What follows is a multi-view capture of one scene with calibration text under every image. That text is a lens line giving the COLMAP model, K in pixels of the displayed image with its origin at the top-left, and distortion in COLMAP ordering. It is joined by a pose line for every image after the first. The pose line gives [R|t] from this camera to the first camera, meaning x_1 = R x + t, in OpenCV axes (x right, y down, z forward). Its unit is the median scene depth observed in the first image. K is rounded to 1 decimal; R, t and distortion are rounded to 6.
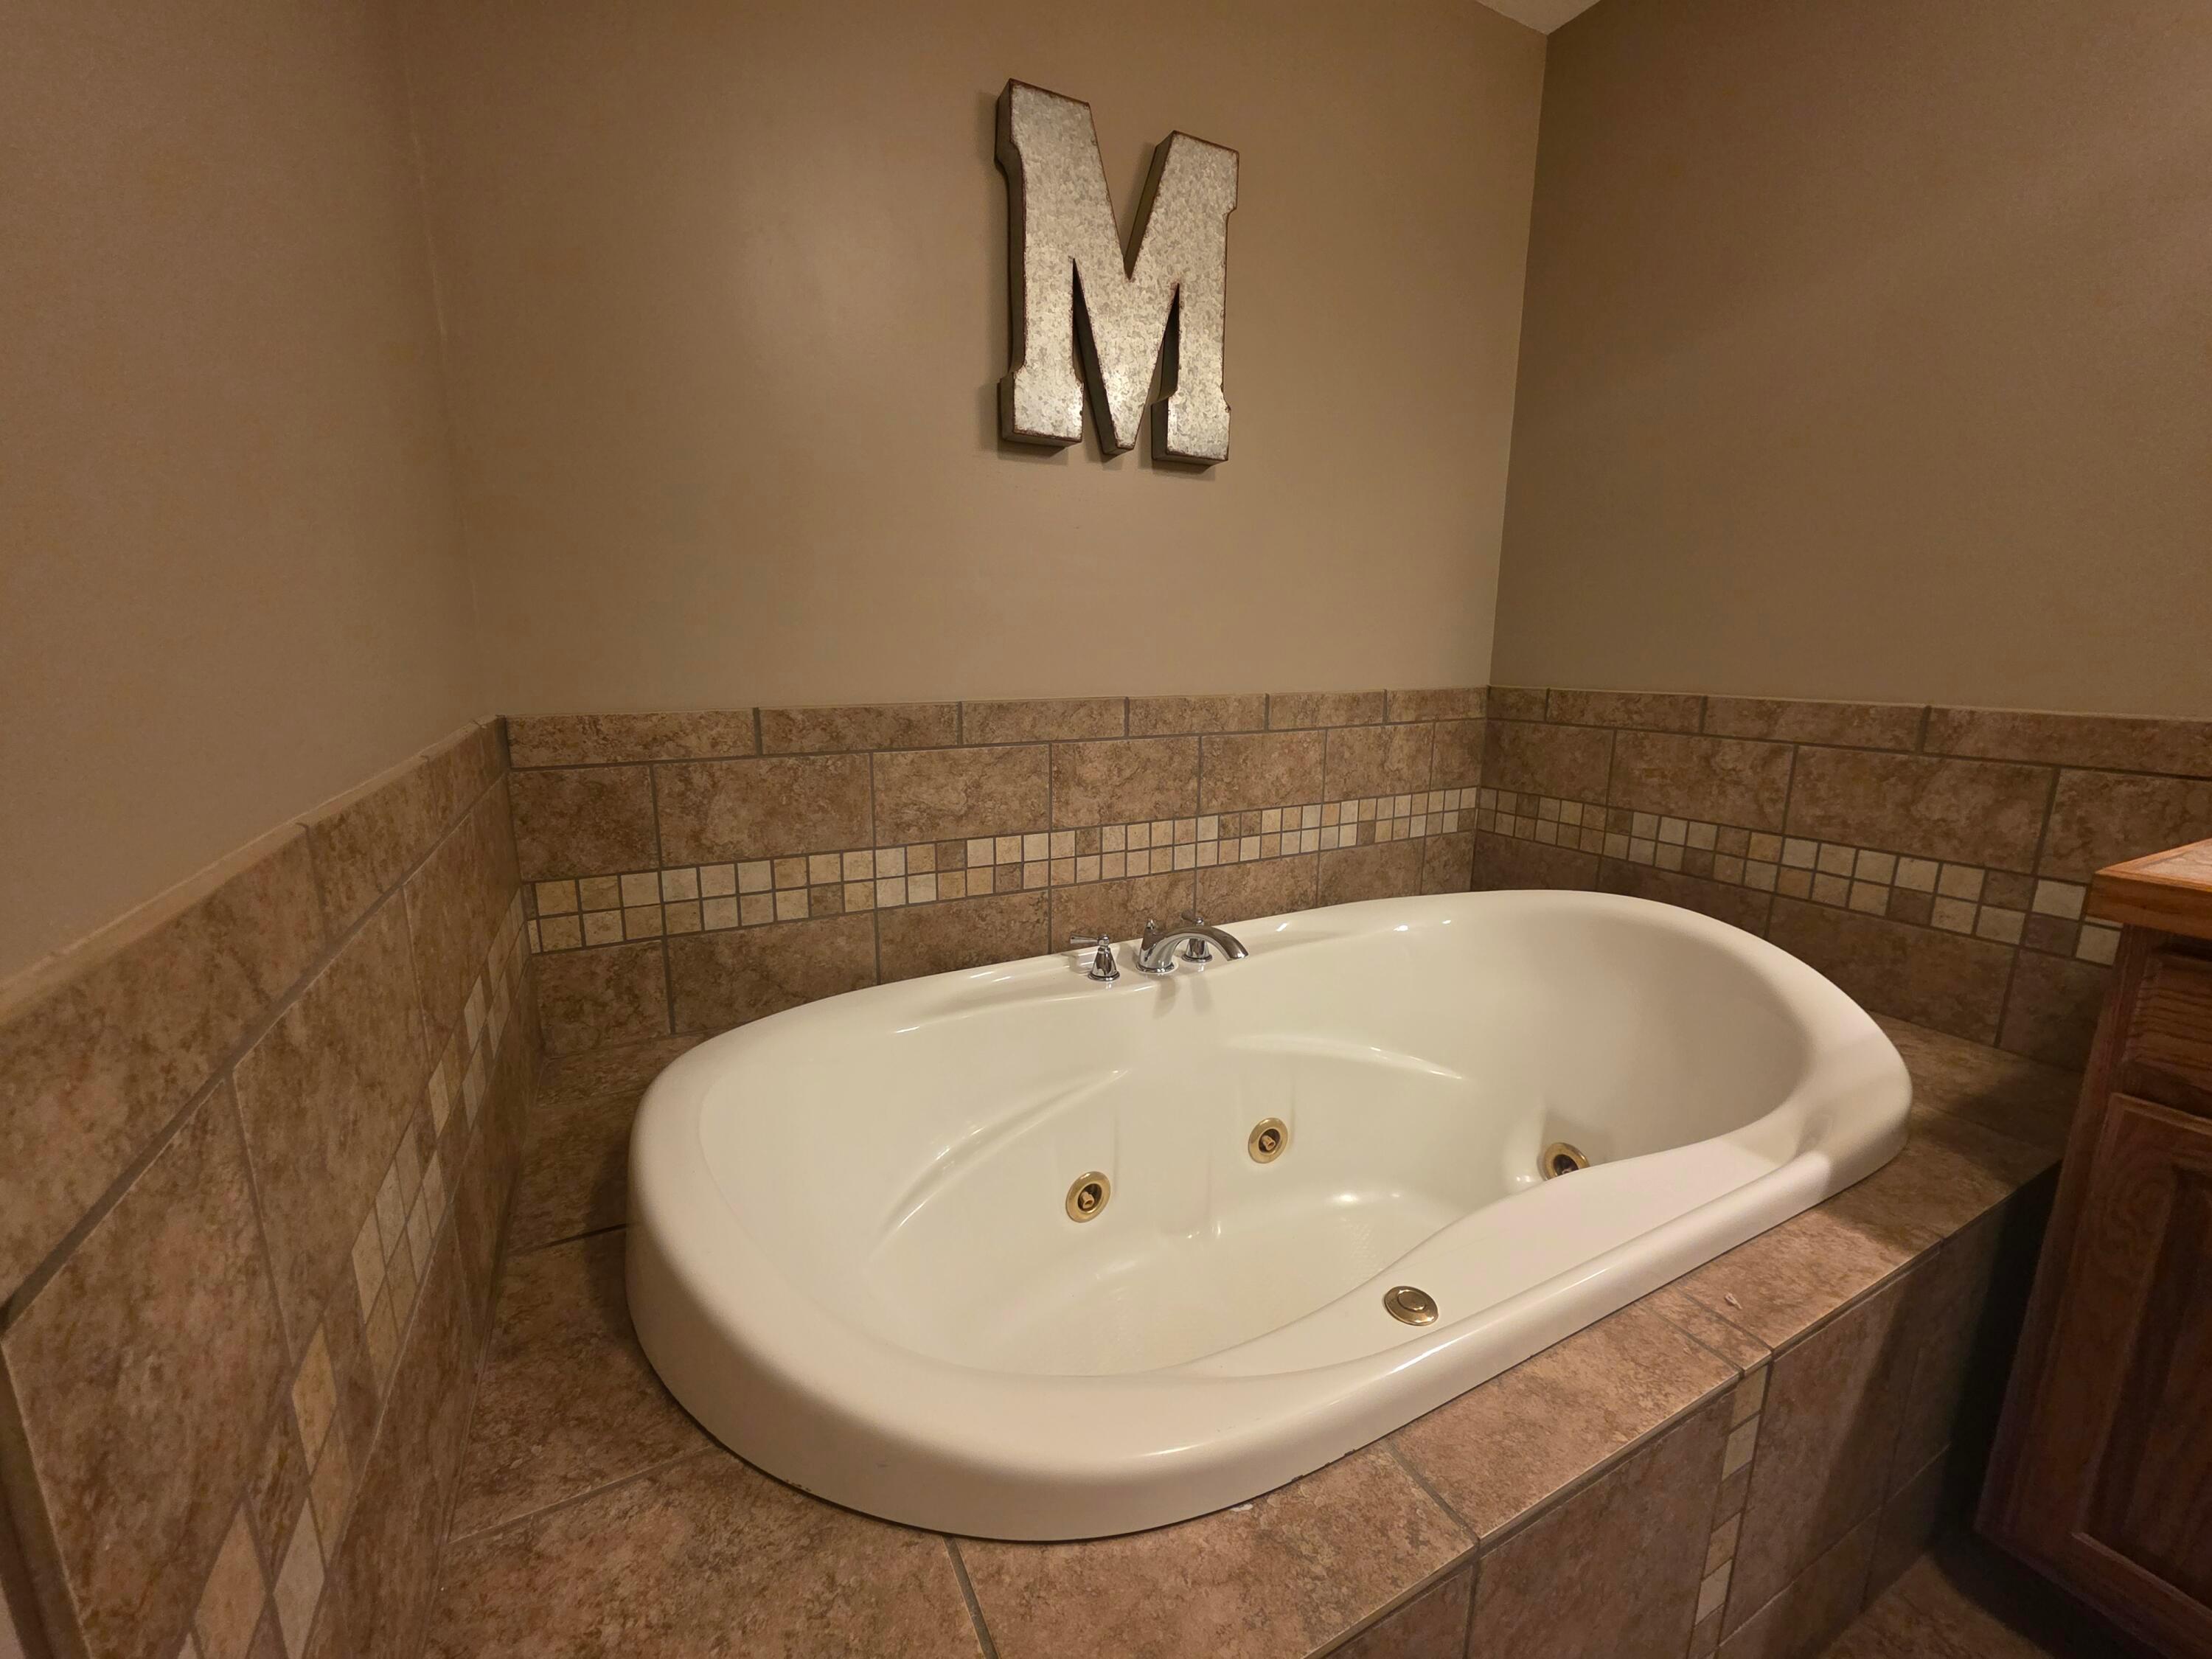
lens RADIAL K [[880.9, 0, 1087.0], [0, 880.9, 824.2], [0, 0, 1]] dist [0.002590, 0.000382]
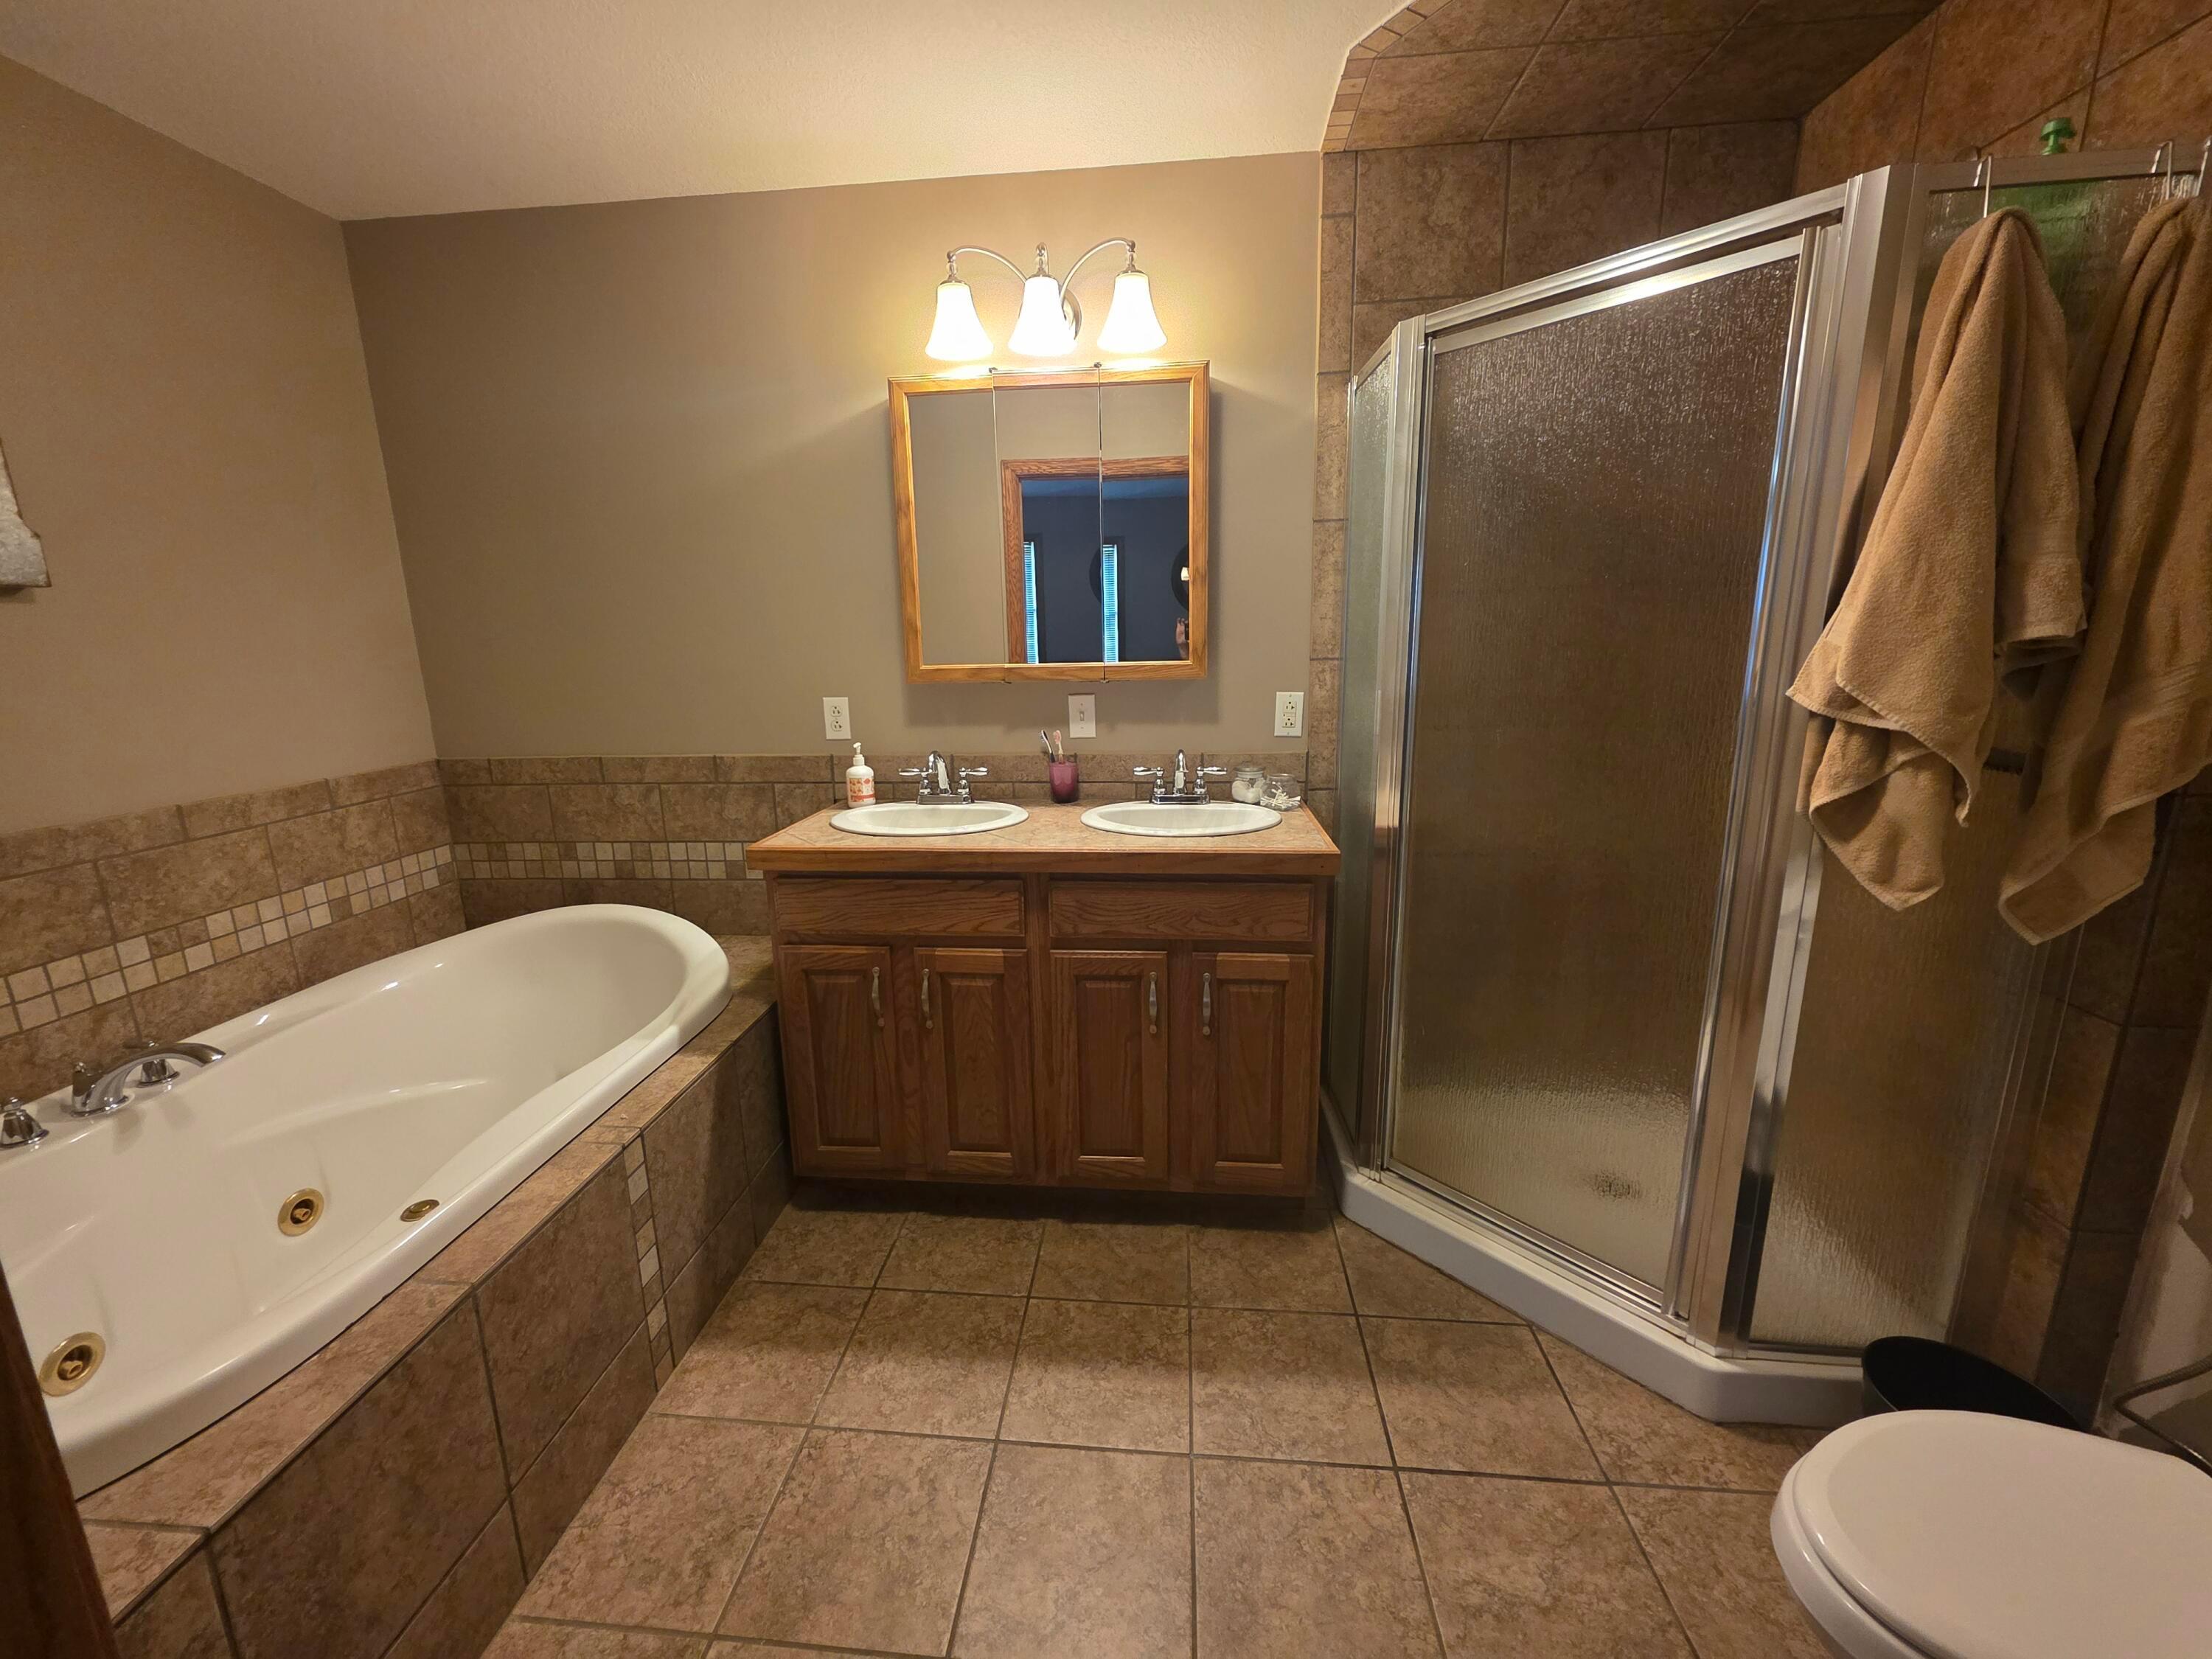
lens RADIAL K [[880.9, 0, 1087.0], [0, 880.9, 824.2], [0, 0, 1]] dist [0.002590, 0.000382]
pose [[0.536031, -0.190612, 0.822398, -0.077334], [0.189999, 0.976422, 0.102472, -0.033223], [-0.822540, 0.101326, 0.559608, -0.441390]]
